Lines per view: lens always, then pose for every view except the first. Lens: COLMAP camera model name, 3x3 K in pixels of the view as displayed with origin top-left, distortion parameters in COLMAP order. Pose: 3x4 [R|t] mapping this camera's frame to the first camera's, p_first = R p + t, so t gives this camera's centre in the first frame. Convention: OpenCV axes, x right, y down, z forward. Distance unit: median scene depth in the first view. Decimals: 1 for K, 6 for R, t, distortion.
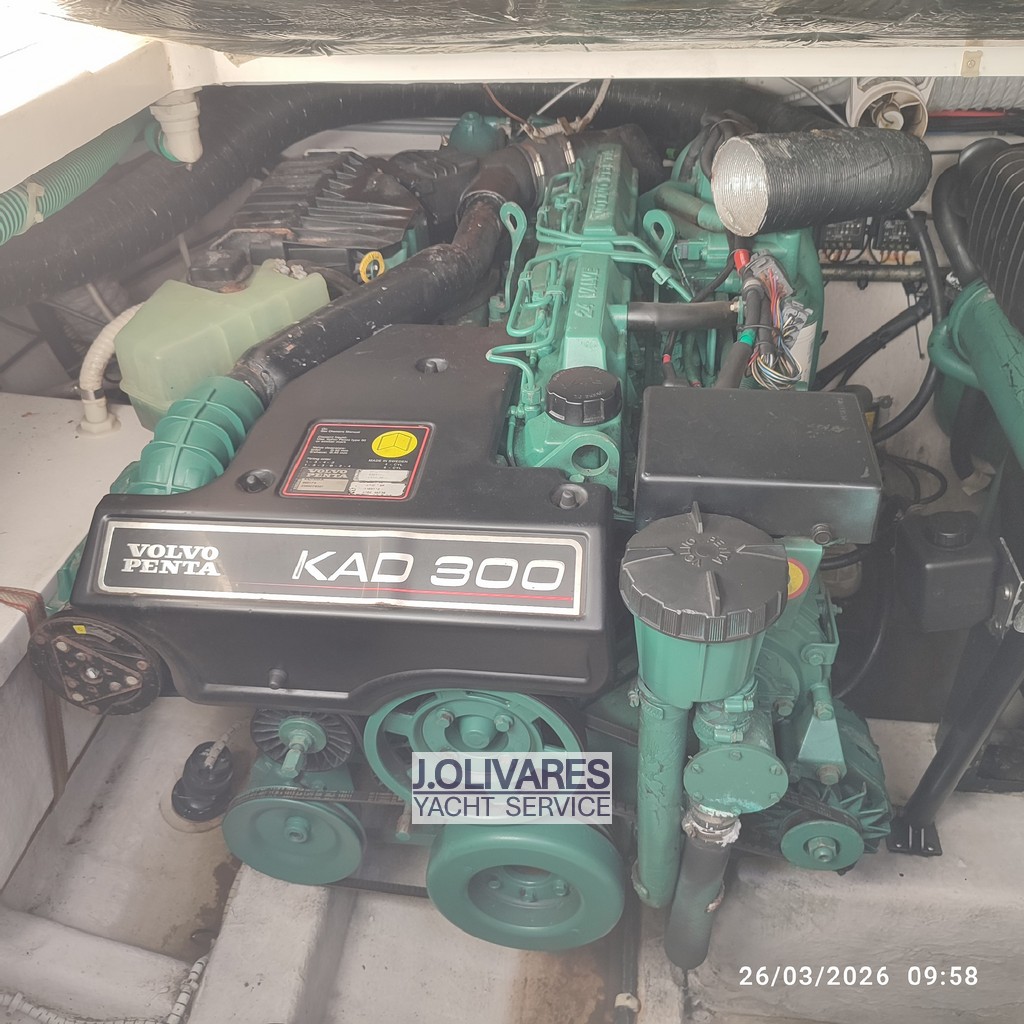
lens RADIAL K [[994.5, 0, 513.8], [0, 994.5, 506.9], [0, 0, 1]] dist [0.002382, 0.000000]
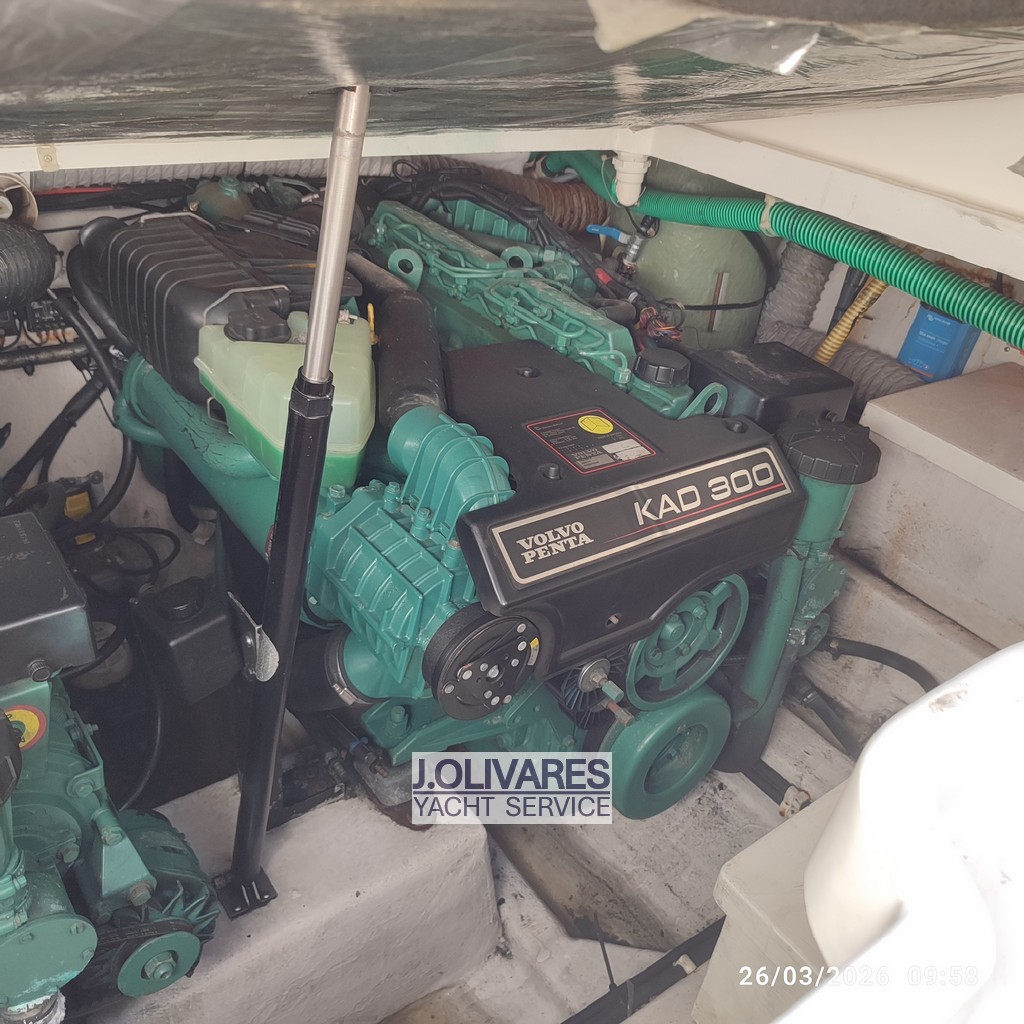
lens RADIAL K [[994.5, 0, 513.1], [0, 994.5, 507.2], [0, 0, 1]] dist [0.002382, 0.000000]
pose [[0.714546, -0.273744, 0.643808, 0.053250], [0.303569, 0.950437, 0.067197, -0.036298], [-0.630294, 0.147425, 0.762231, -0.010323]]
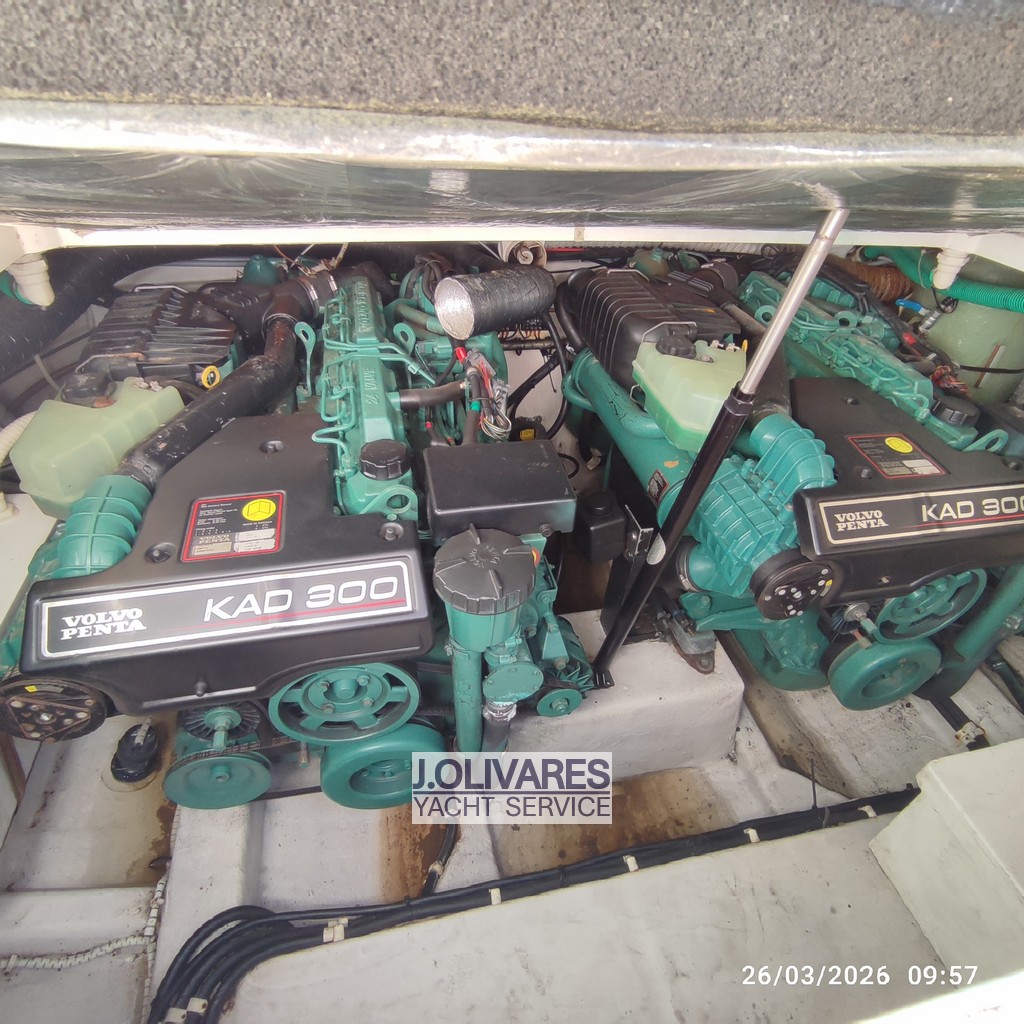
lens RADIAL K [[618.6, 0, 508.3], [0, 618.6, 507.9], [0, 0, 1]] dist [-0.033366, 0.022760]
pose [[0.937192, -0.143985, 0.317709, -0.056478], [0.128425, 0.989281, 0.069507, -0.070854], [-0.324312, -0.024339, 0.945637, 0.035317]]
